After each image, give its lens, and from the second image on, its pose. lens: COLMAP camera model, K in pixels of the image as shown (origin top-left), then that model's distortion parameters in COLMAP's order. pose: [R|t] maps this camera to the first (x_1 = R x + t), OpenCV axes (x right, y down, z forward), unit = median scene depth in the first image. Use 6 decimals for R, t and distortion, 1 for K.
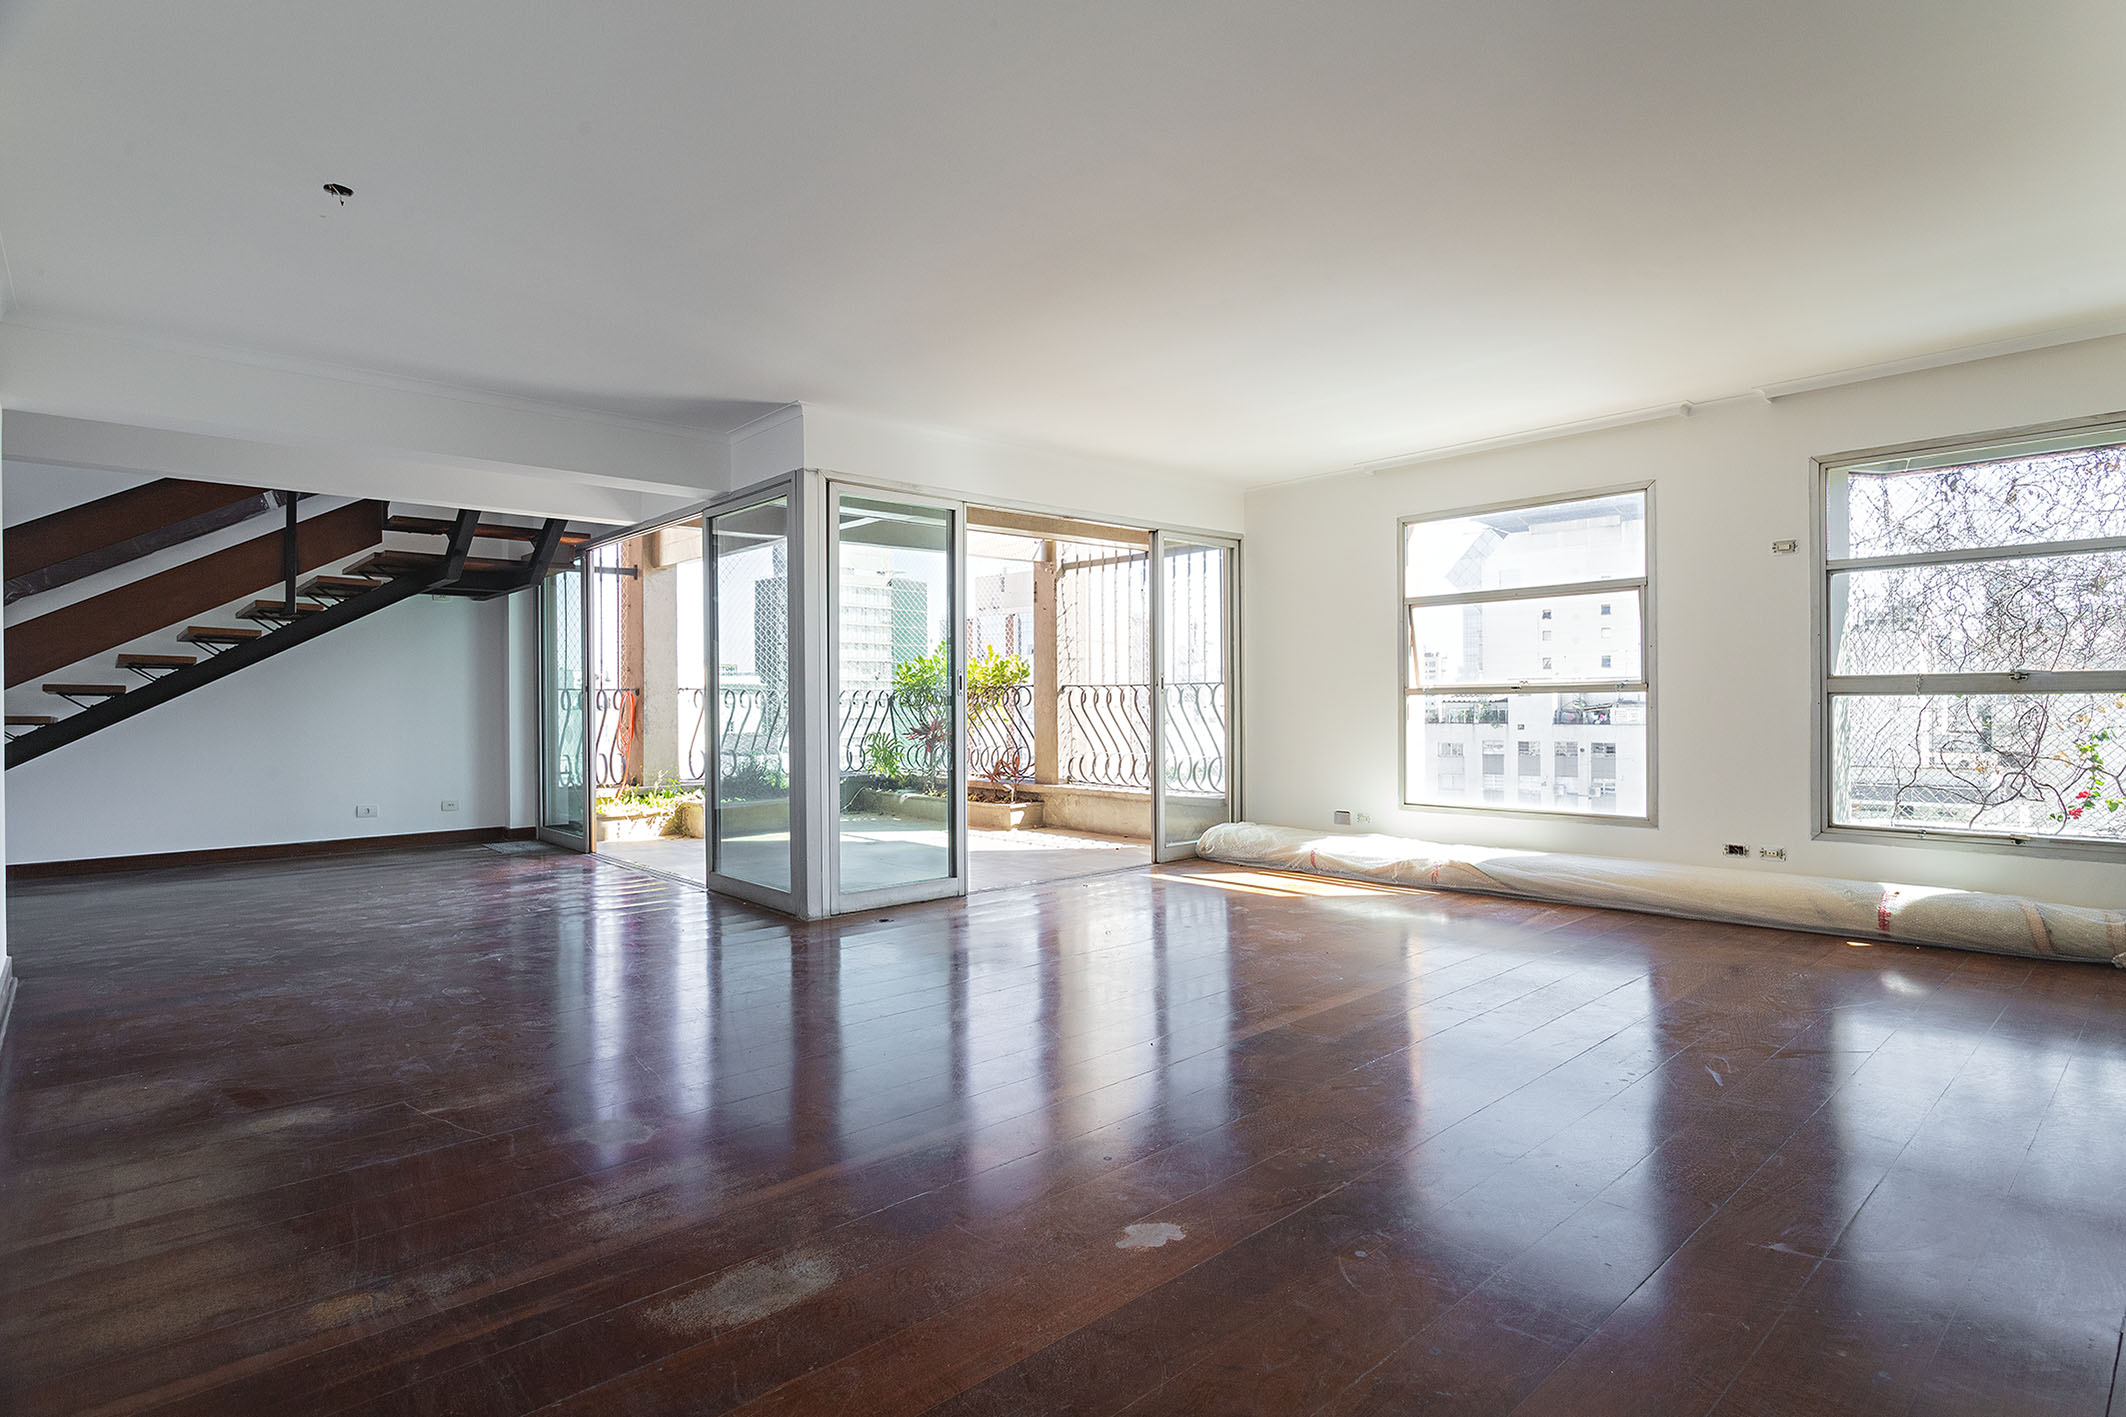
lens RADIAL K [[1071.5, 0, 1127.7], [0, 1071.5, 704.4], [0, 0, 1]] dist [-0.000122, 0.000030]
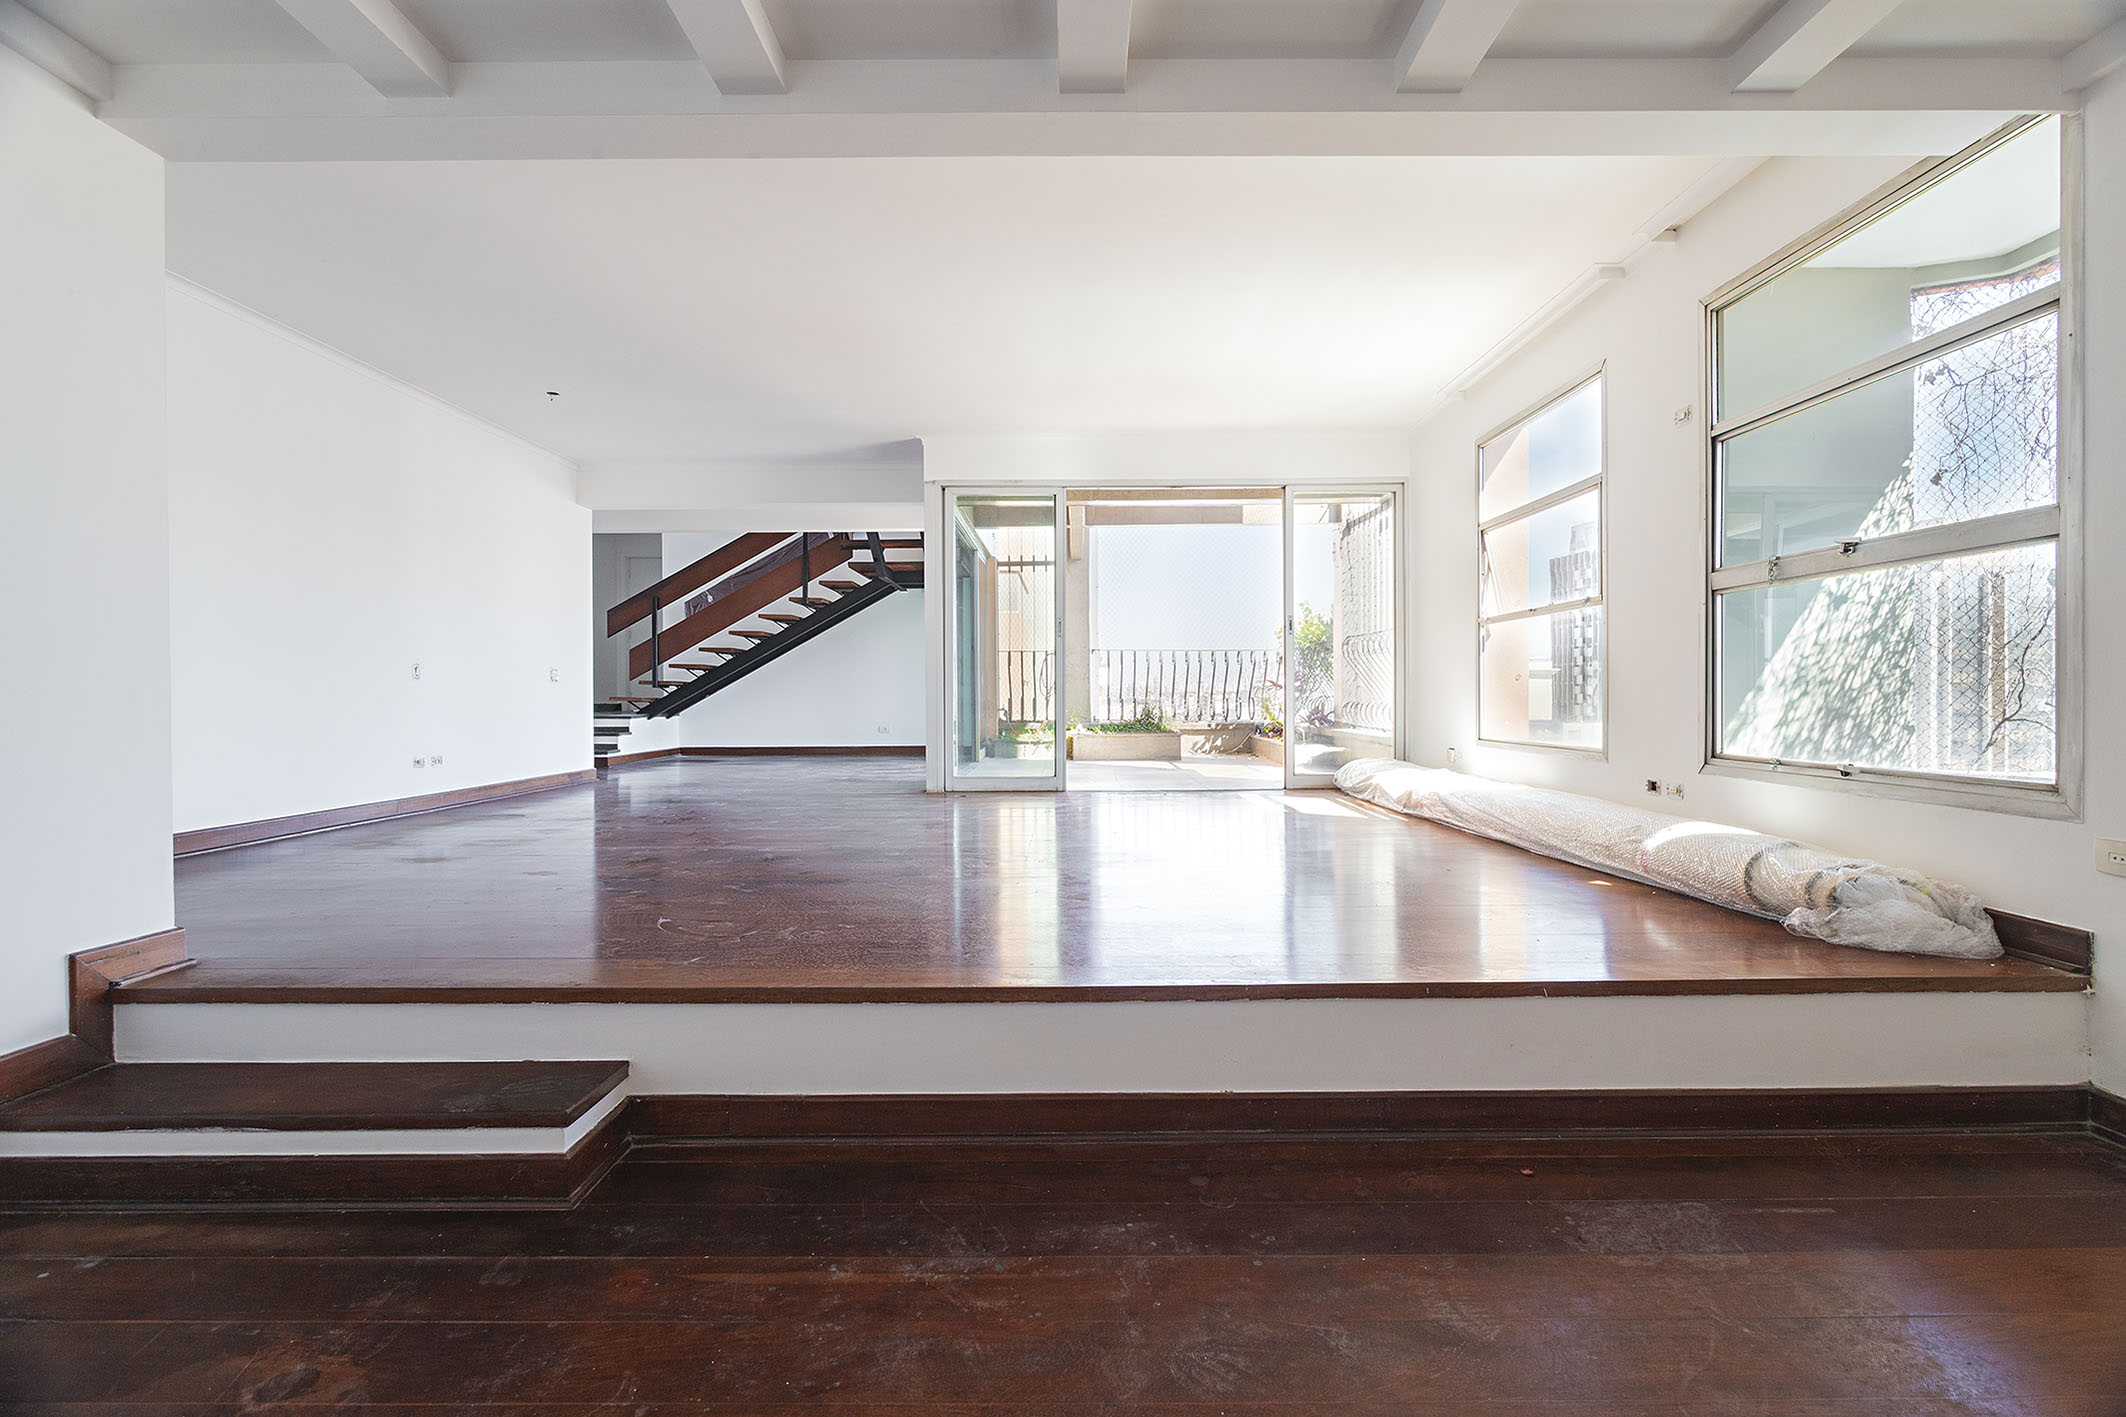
lens RADIAL K [[1071.5, 0, 1127.7], [0, 1071.5, 704.4], [0, 0, 1]] dist [-0.000122, 0.000030]
pose [[0.738587, 0.006982, -0.674122, 0.786344], [0.001020, 0.999934, 0.011474, 0.058546], [0.674158, -0.009162, 0.738530, 0.098746]]
